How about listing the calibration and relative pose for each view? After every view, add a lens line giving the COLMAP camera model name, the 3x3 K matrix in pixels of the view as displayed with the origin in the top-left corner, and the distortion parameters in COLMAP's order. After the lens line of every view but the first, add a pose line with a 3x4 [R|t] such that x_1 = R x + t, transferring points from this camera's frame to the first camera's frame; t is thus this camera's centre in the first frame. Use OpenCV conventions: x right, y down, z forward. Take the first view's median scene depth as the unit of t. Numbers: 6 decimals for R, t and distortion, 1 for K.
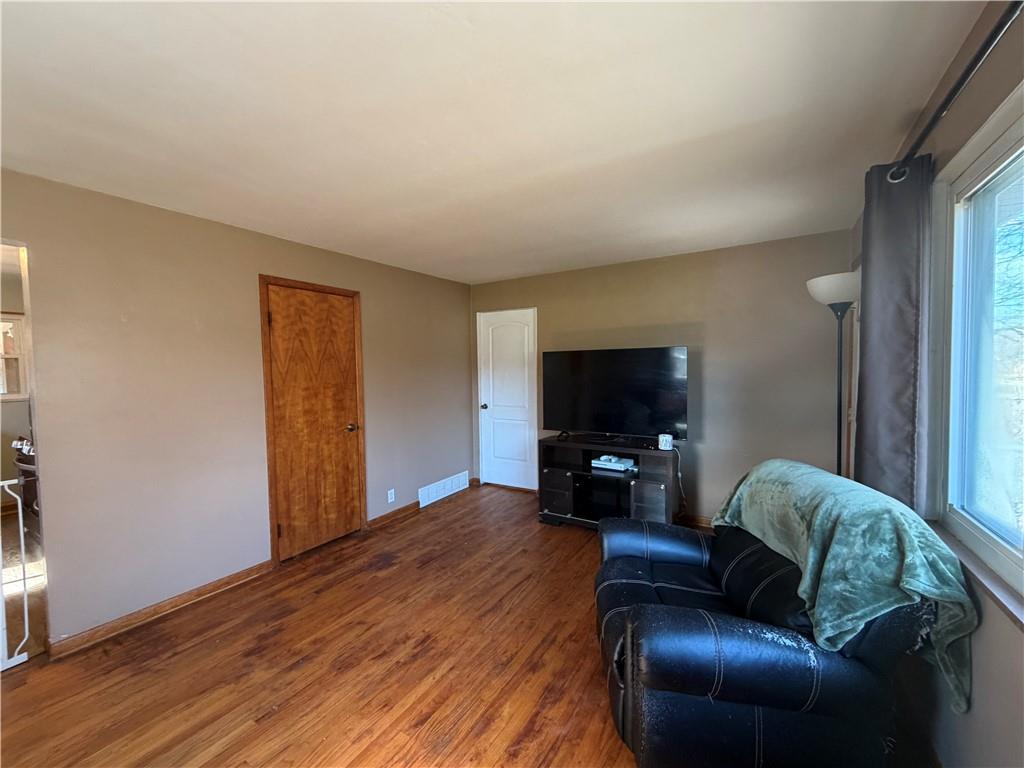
lens RADIAL K [[407.8, 0, 509.1], [0, 407.8, 382.7], [0, 0, 1]] dist [0.001207, -0.000328]
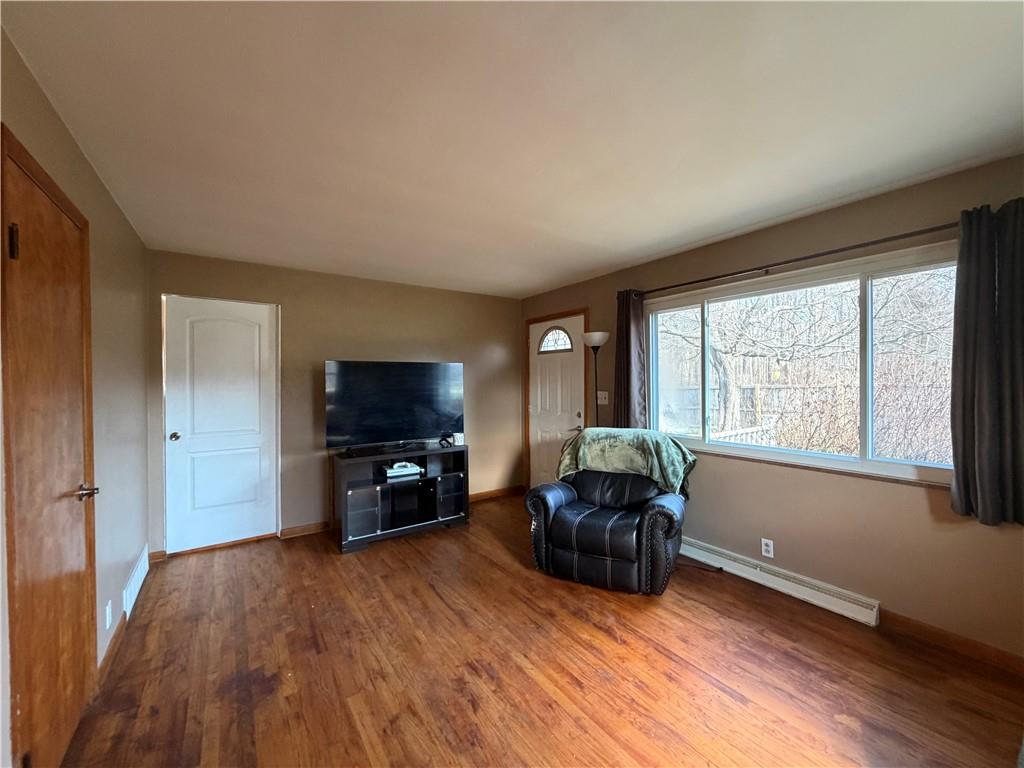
lens RADIAL K [[407.8, 0, 510.5], [0, 407.8, 381.4], [0, 0, 1]] dist [0.001207, -0.000328]
pose [[0.390177, 0.011640, 0.920666, -0.978091], [0.034768, 0.999021, -0.027366, 0.013168], [-0.920083, 0.042688, 0.389390, 0.509292]]
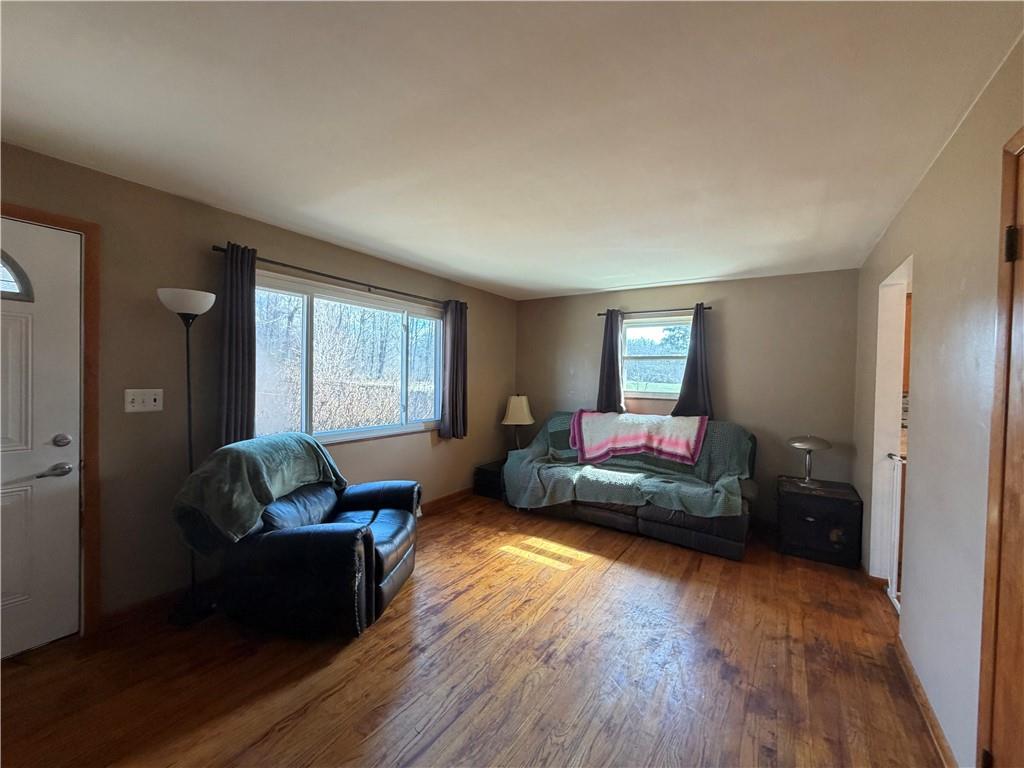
lens RADIAL K [[407.8, 0, 507.0], [0, 407.8, 385.8], [0, 0, 1]] dist [0.001207, -0.000328]
pose [[-0.999734, -0.005144, 0.022483, -0.123142], [-0.003852, 0.998359, 0.057141, -0.046600], [-0.022740, 0.057039, -0.998113, 1.811187]]
